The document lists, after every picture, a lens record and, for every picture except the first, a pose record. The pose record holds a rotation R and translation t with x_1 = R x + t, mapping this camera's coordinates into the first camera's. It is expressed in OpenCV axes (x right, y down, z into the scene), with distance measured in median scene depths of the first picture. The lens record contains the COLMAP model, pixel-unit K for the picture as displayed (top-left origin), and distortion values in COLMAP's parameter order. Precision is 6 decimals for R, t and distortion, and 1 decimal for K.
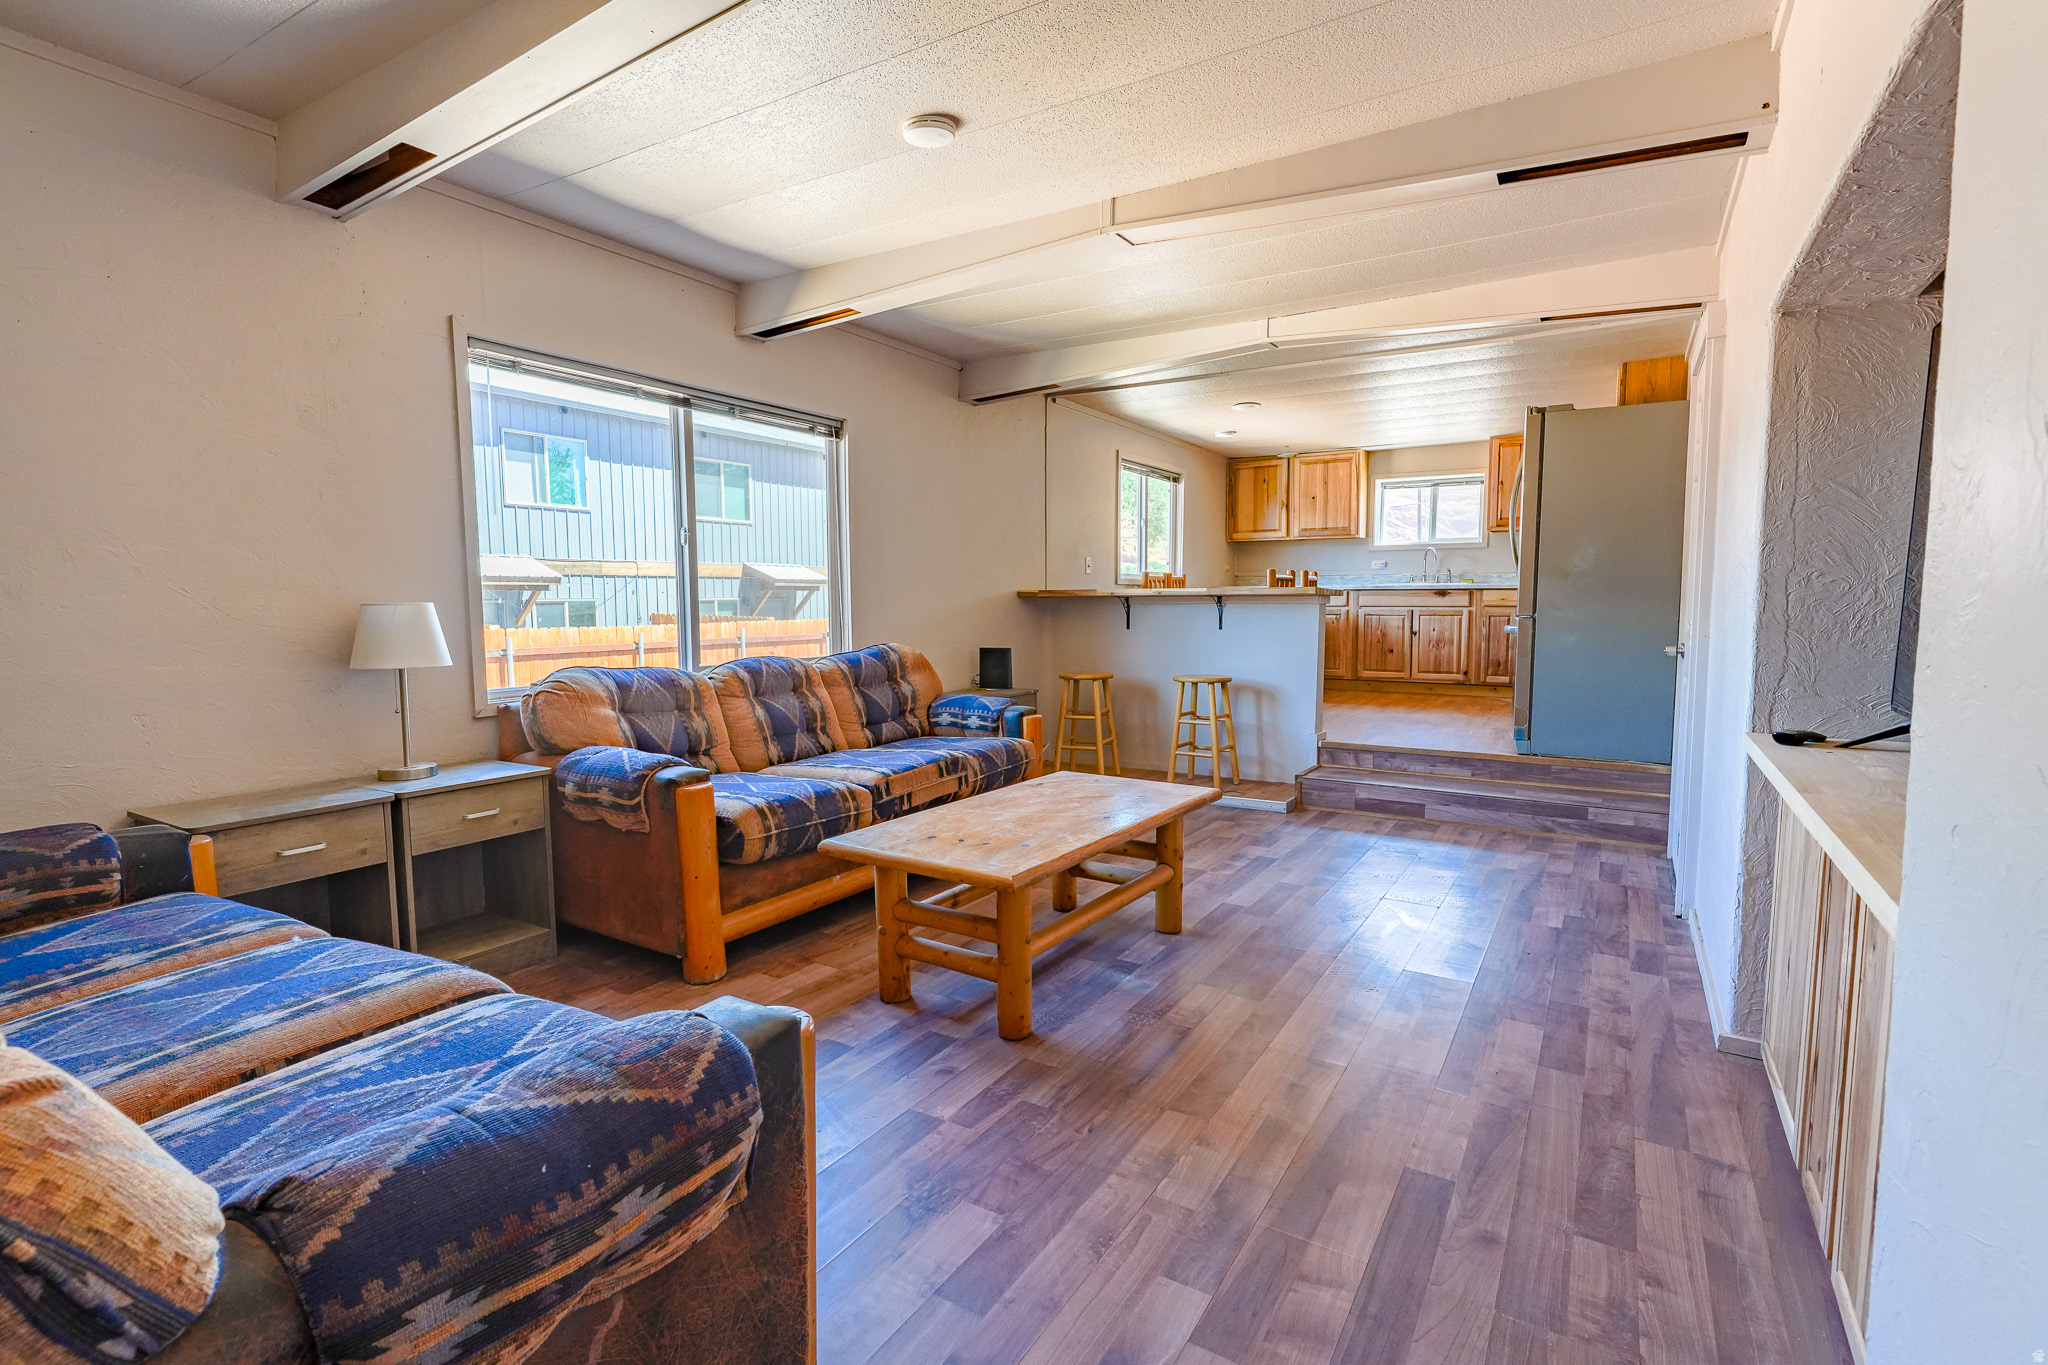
lens RADIAL K [[941.1, 0, 1026.2], [0, 941.1, 682.0], [0, 0, 1]] dist [0.000284, -0.001653]
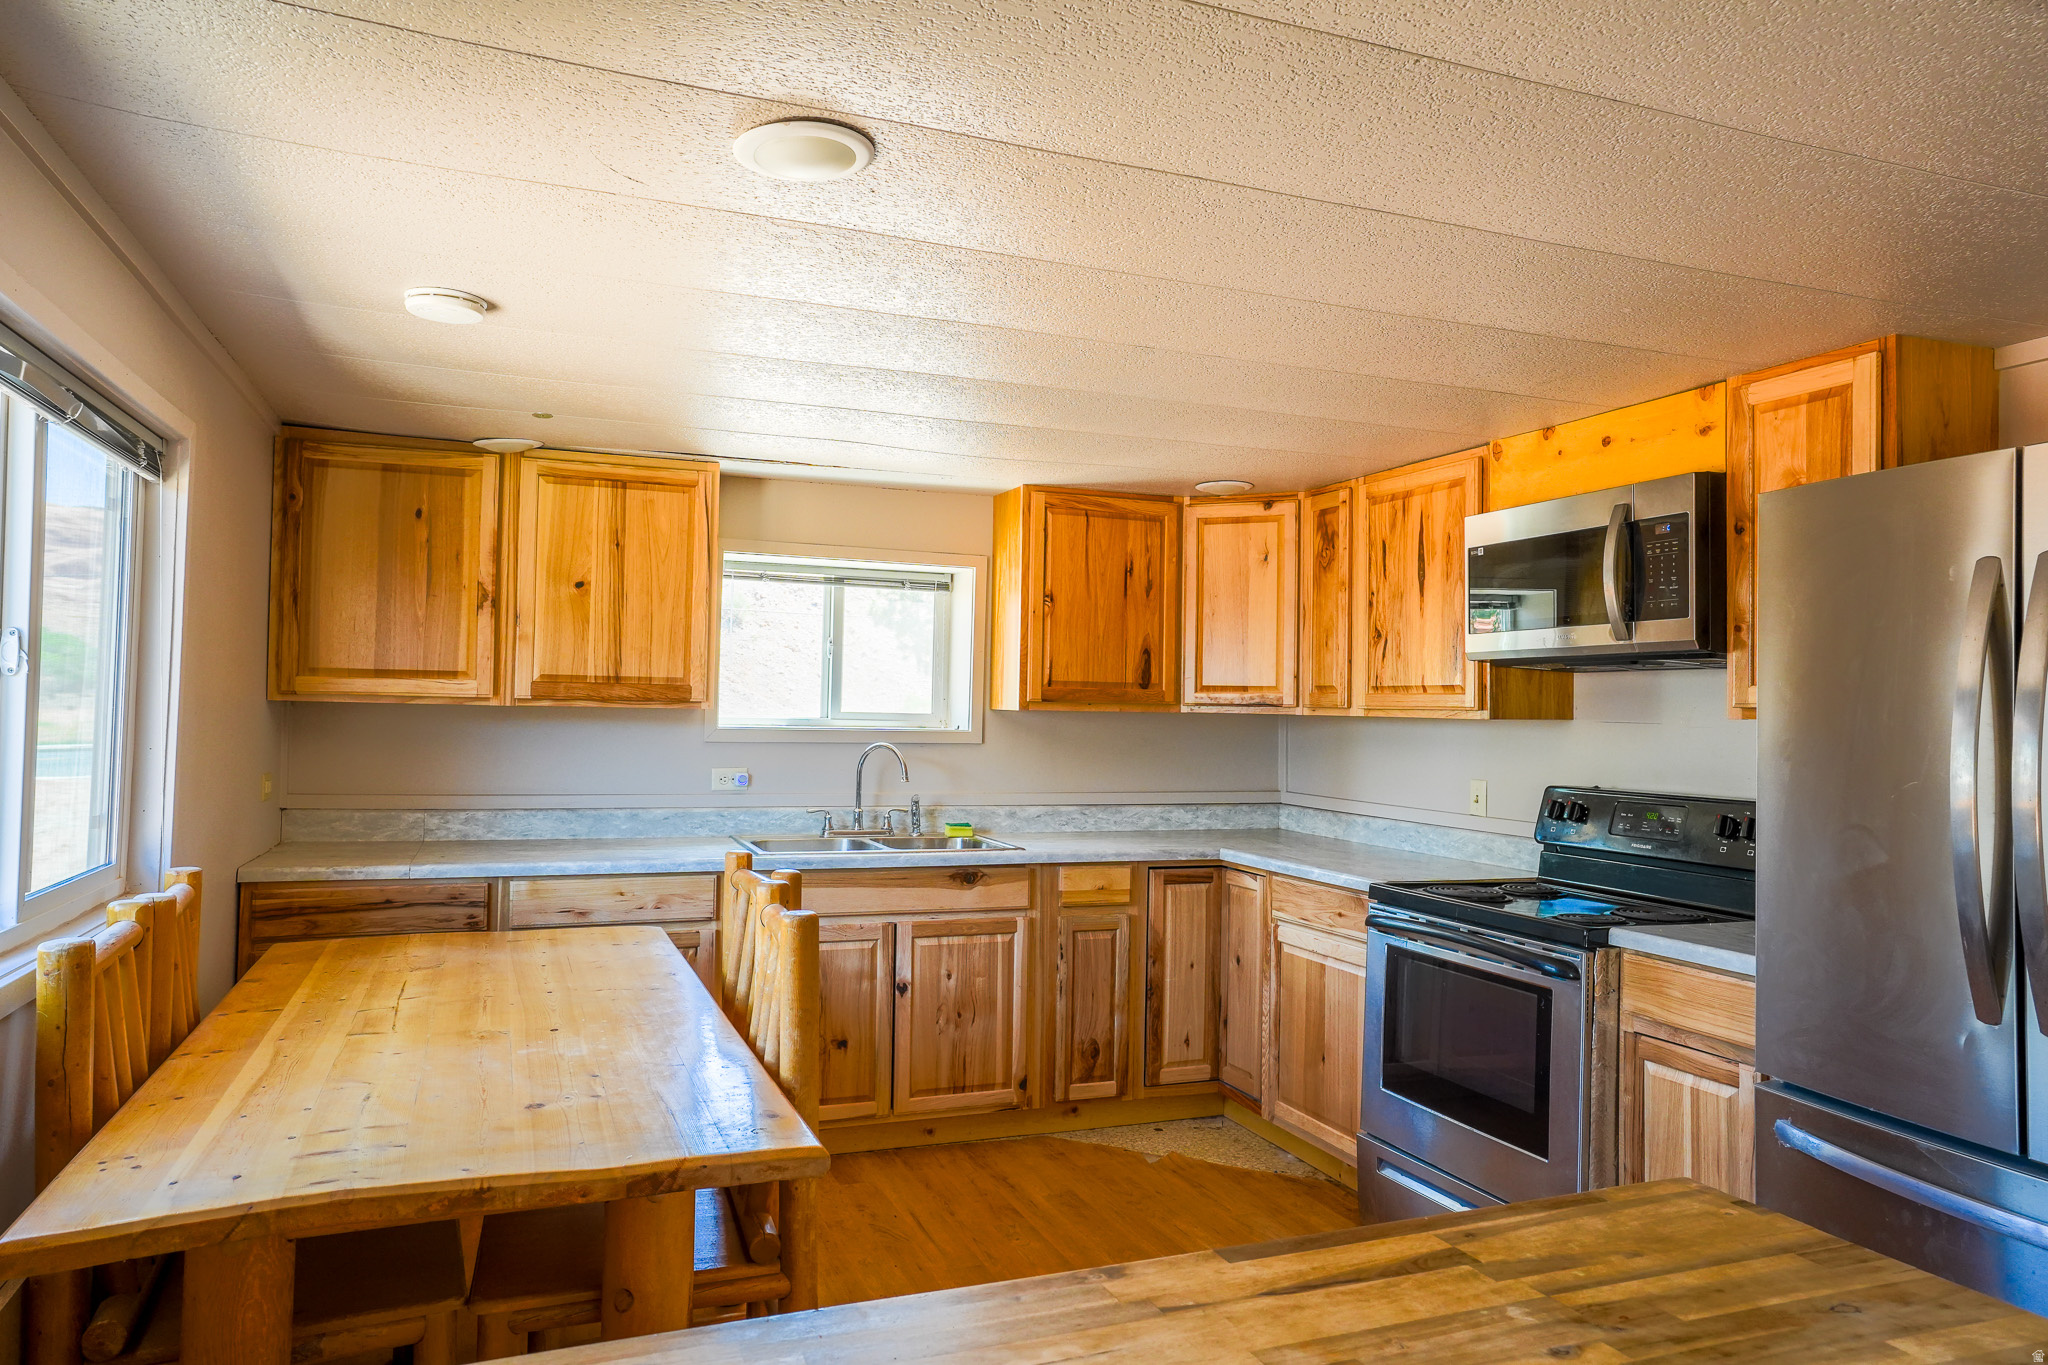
lens RADIAL K [[1362.5, 0, 1008.4], [0, 1362.5, 674.3], [0, 0, 1]] dist [-0.024232, 0.005763]
pose [[0.598965, 0.038467, 0.799850, 0.004193], [0.059190, 0.993986, -0.092128, -0.031124], [-0.798584, 0.102524, 0.593087, 0.166770]]
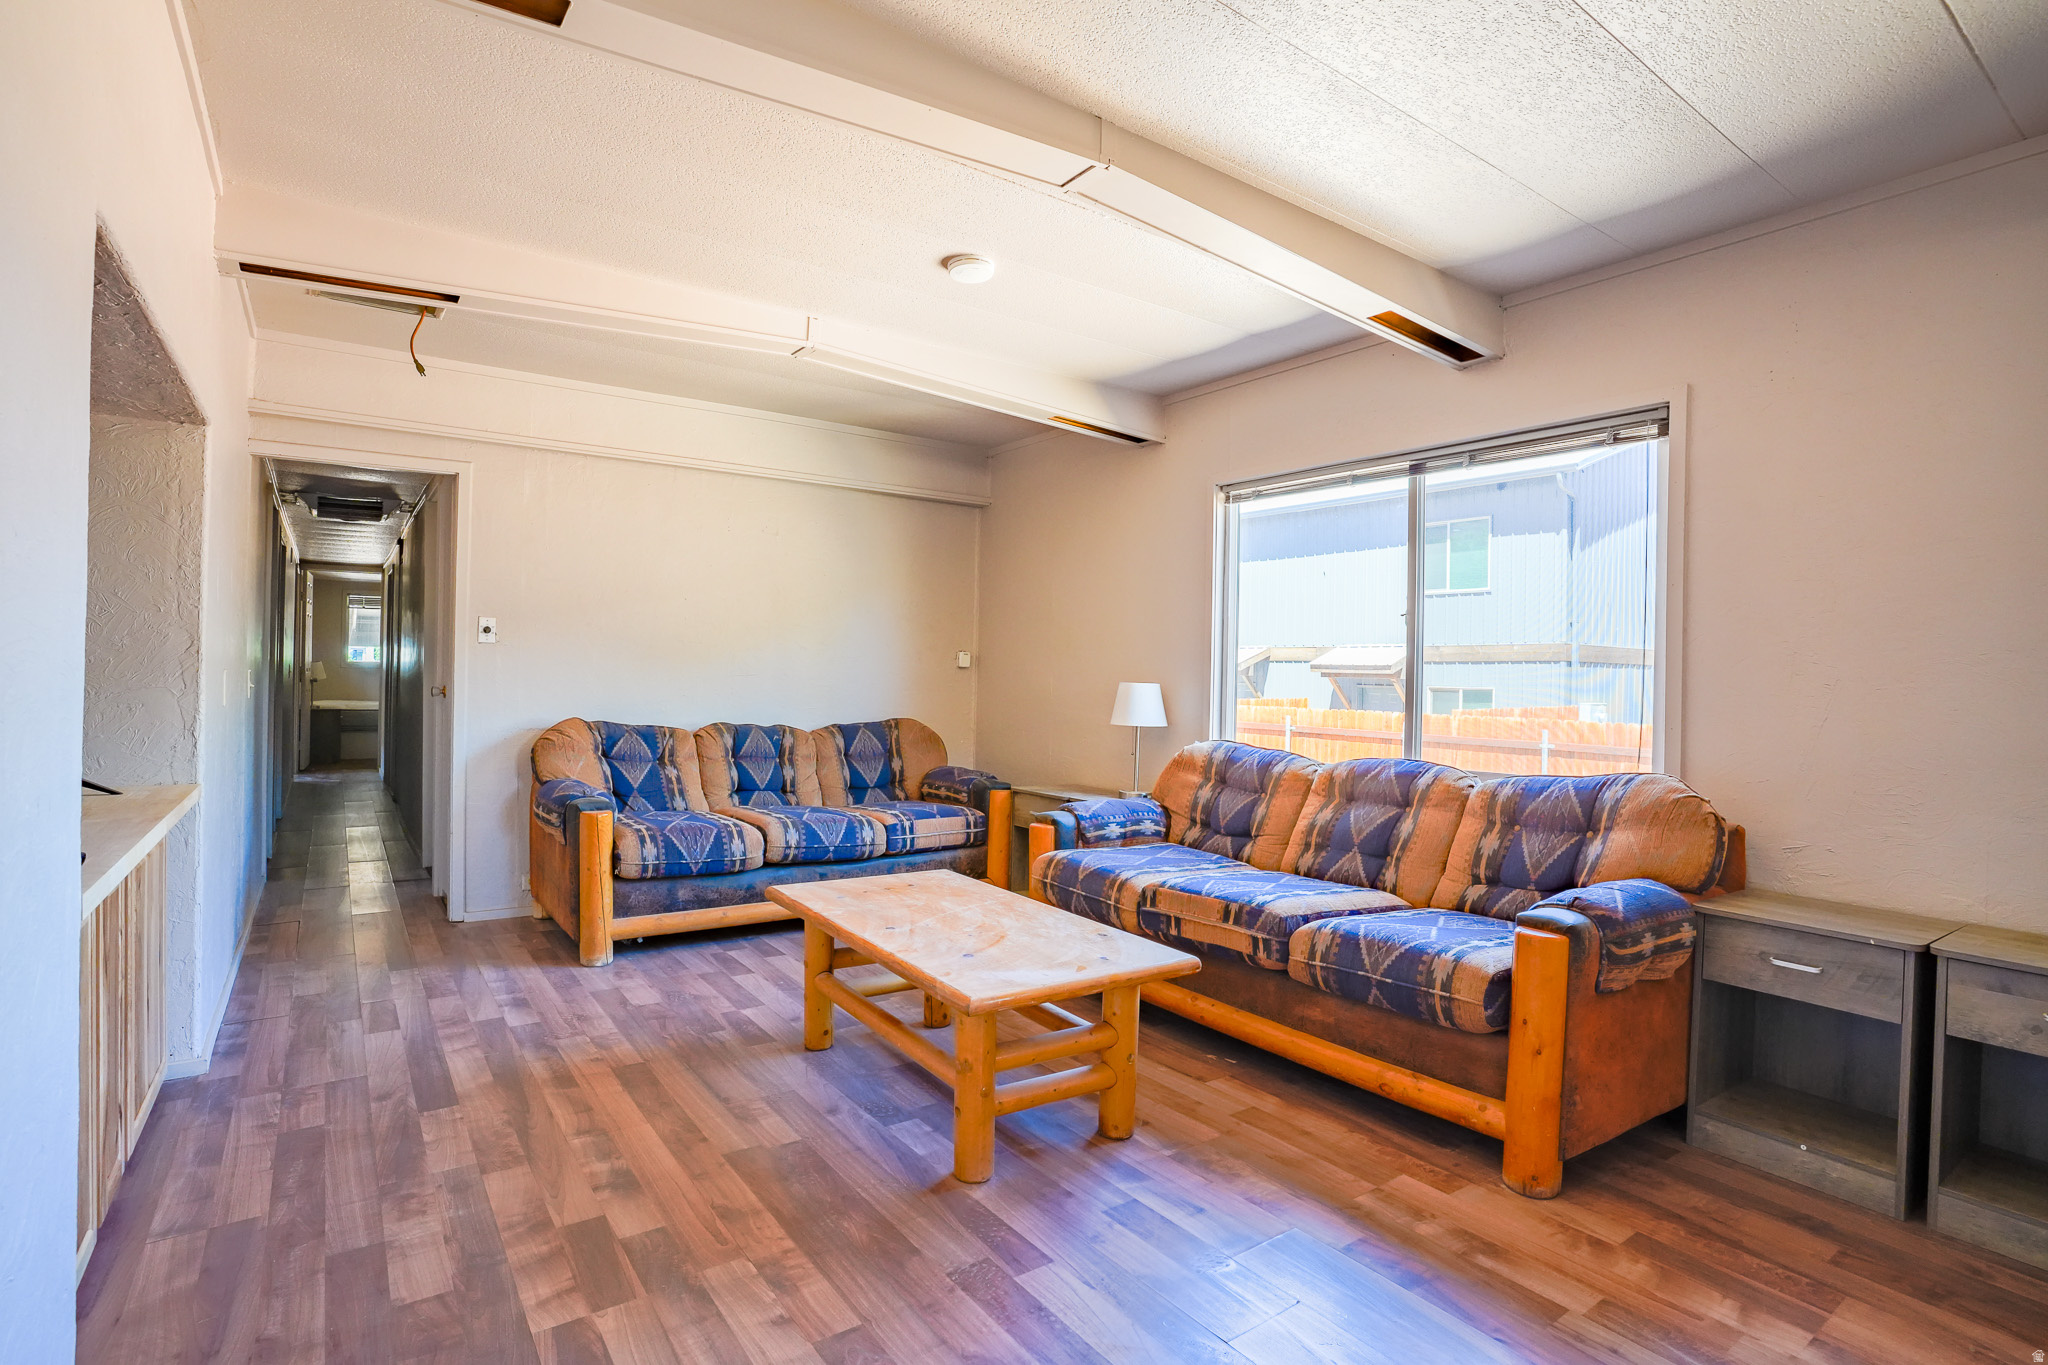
lens RADIAL K [[1016.7, 0, 1016.4], [0, 1016.7, 676.7], [0, 0, 1]] dist [-0.000843, 0.002690]
pose [[-0.403184, -0.008197, -0.915082, 2.406544], [-0.093273, 0.995120, 0.032182, -0.348868], [0.910353, 0.098328, -0.401981, 3.833006]]
